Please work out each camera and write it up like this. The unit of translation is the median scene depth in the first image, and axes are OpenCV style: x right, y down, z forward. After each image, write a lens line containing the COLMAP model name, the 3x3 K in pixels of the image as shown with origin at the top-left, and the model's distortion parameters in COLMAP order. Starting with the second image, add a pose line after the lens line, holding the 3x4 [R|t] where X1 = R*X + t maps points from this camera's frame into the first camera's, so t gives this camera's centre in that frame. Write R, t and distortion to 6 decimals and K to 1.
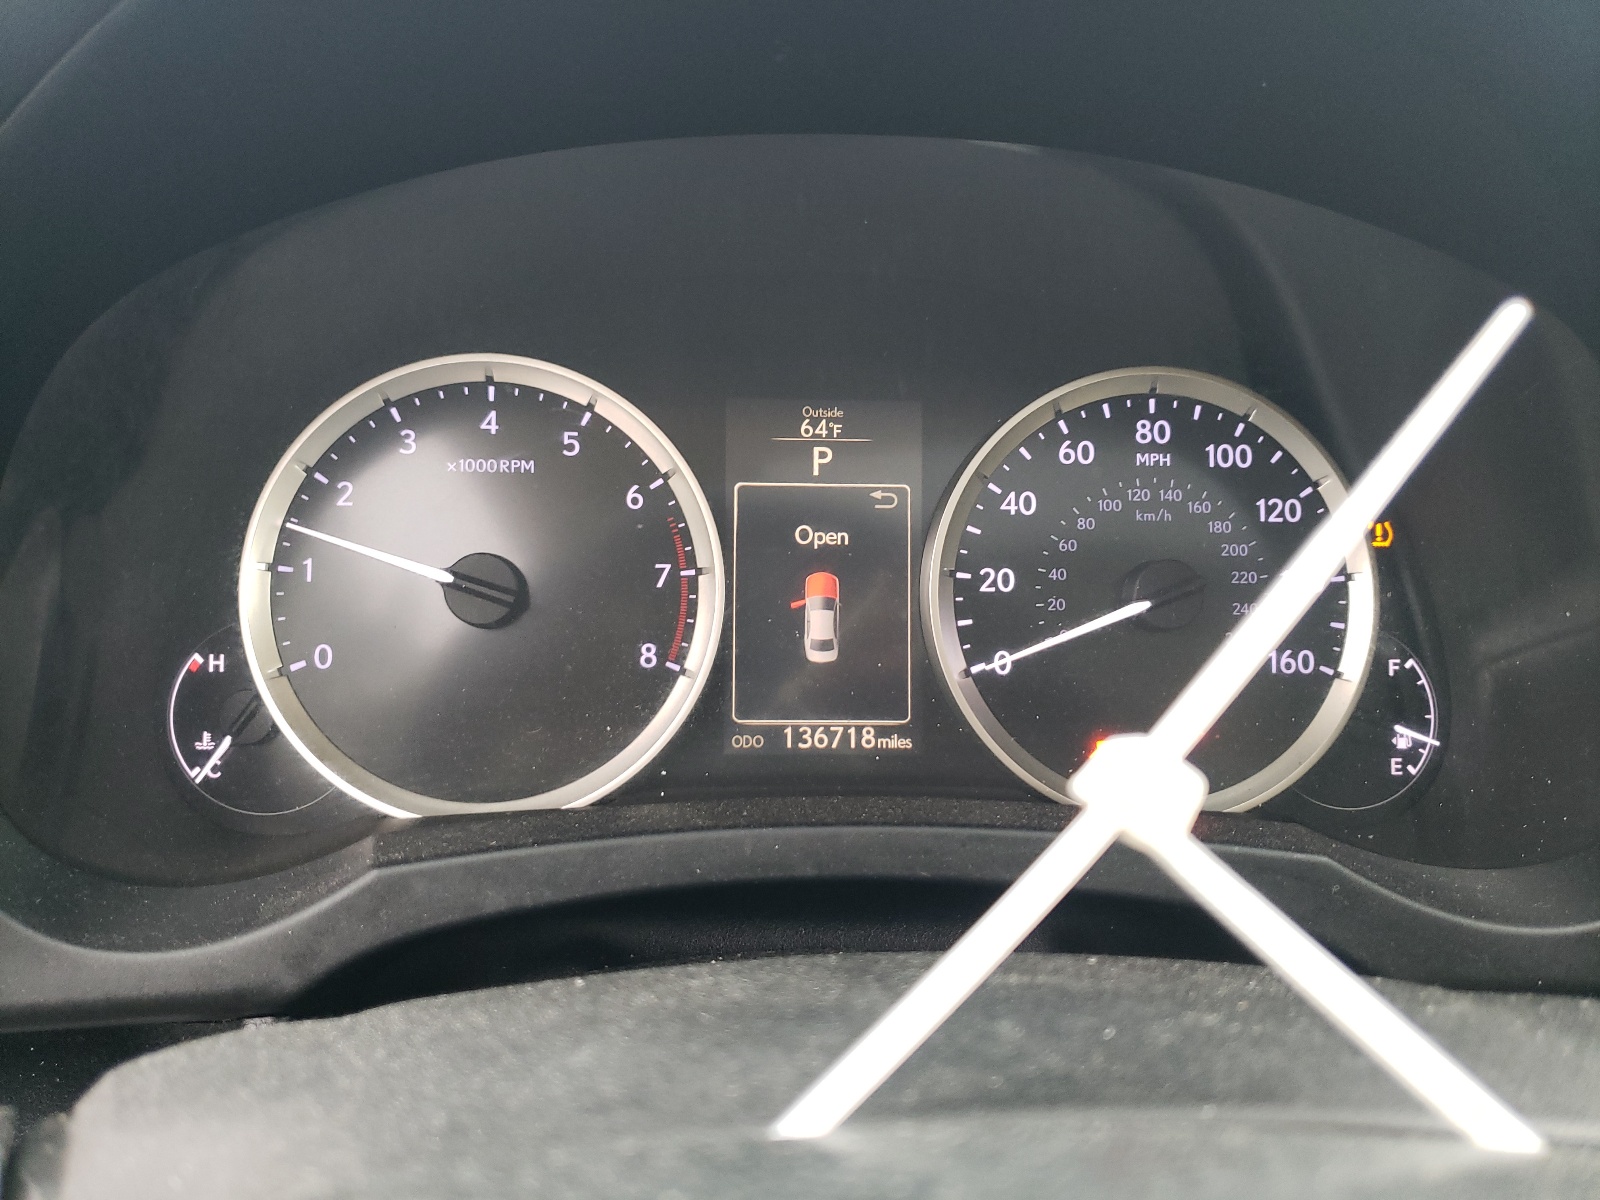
lens RADIAL K [[1340.0, 0, 800.0], [0, 1340.0, 600.0], [0, 0, 1]] dist [0.003729, 0.001553]
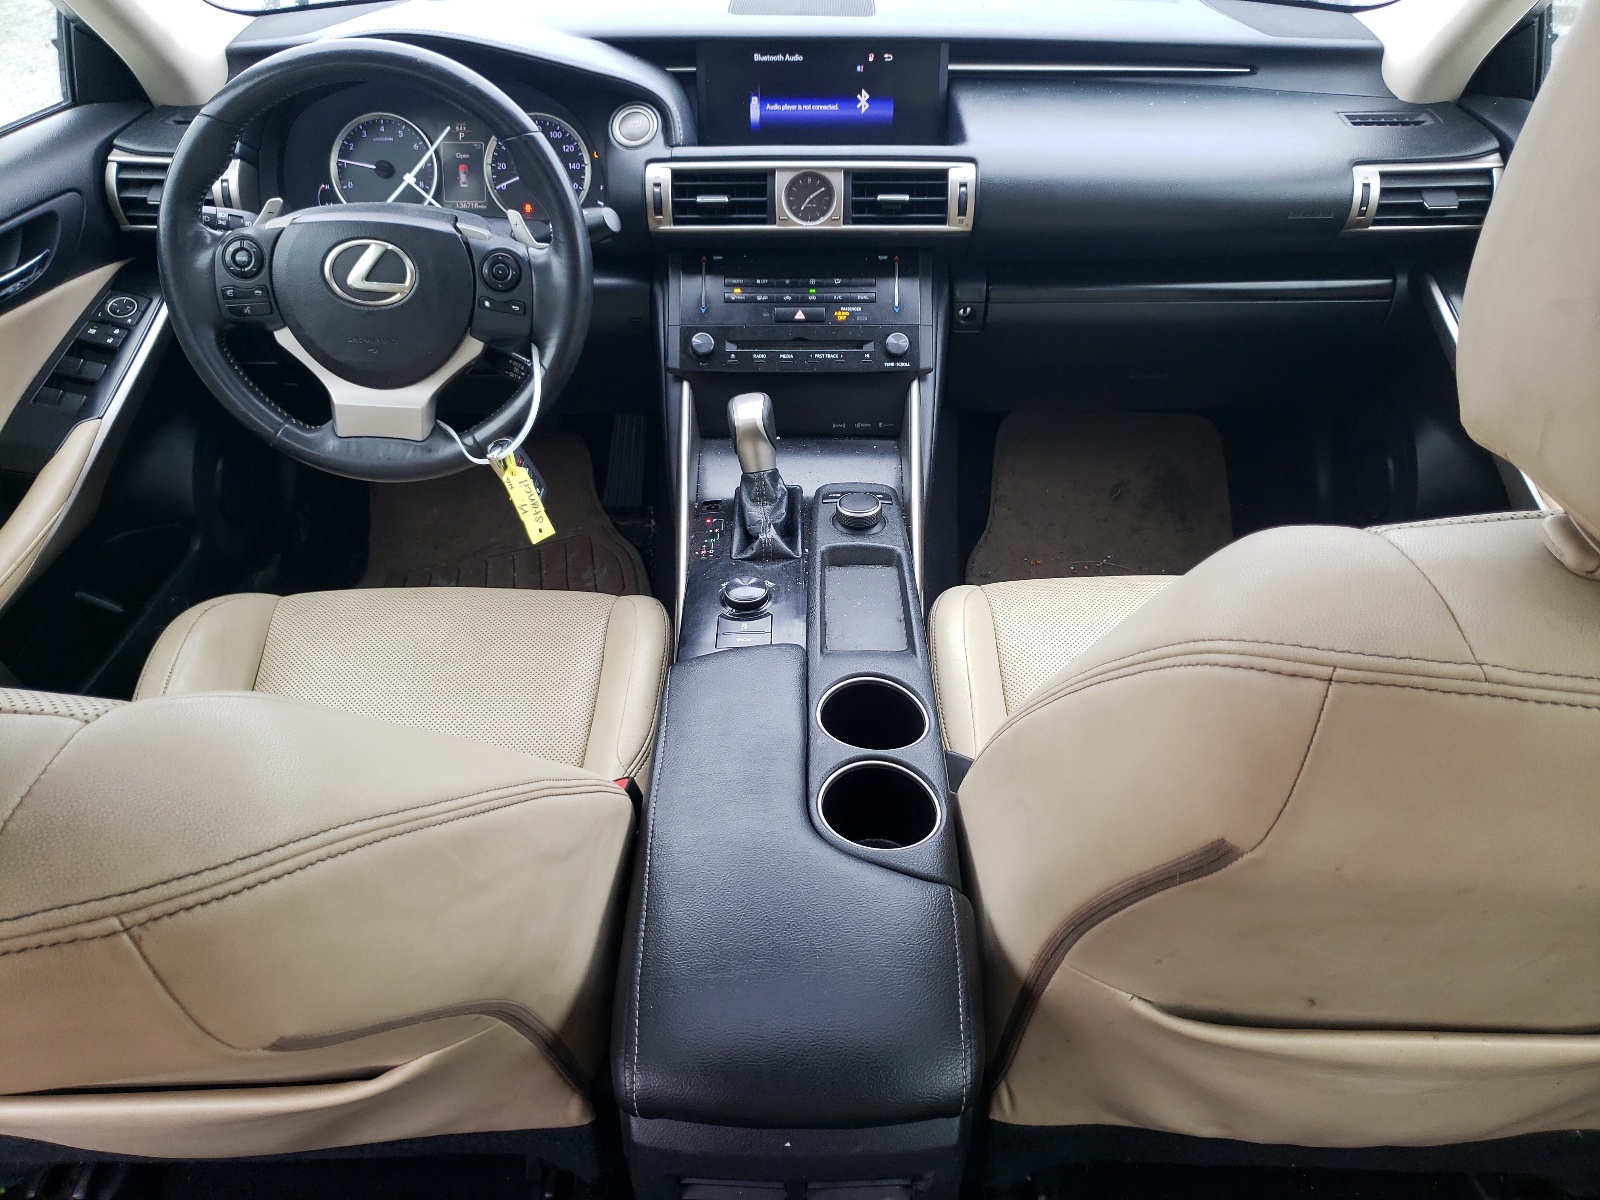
lens RADIAL K [[1340.0, 0, 800.0], [0, 1340.0, 600.0], [0, 0, 1]] dist [0.003729, 0.001553]
pose [[0.994393, 0.024744, -0.102813, 1.589633], [0.002345, 0.966839, 0.255375, 0.236150], [0.105723, -0.254184, 0.961360, -3.404440]]
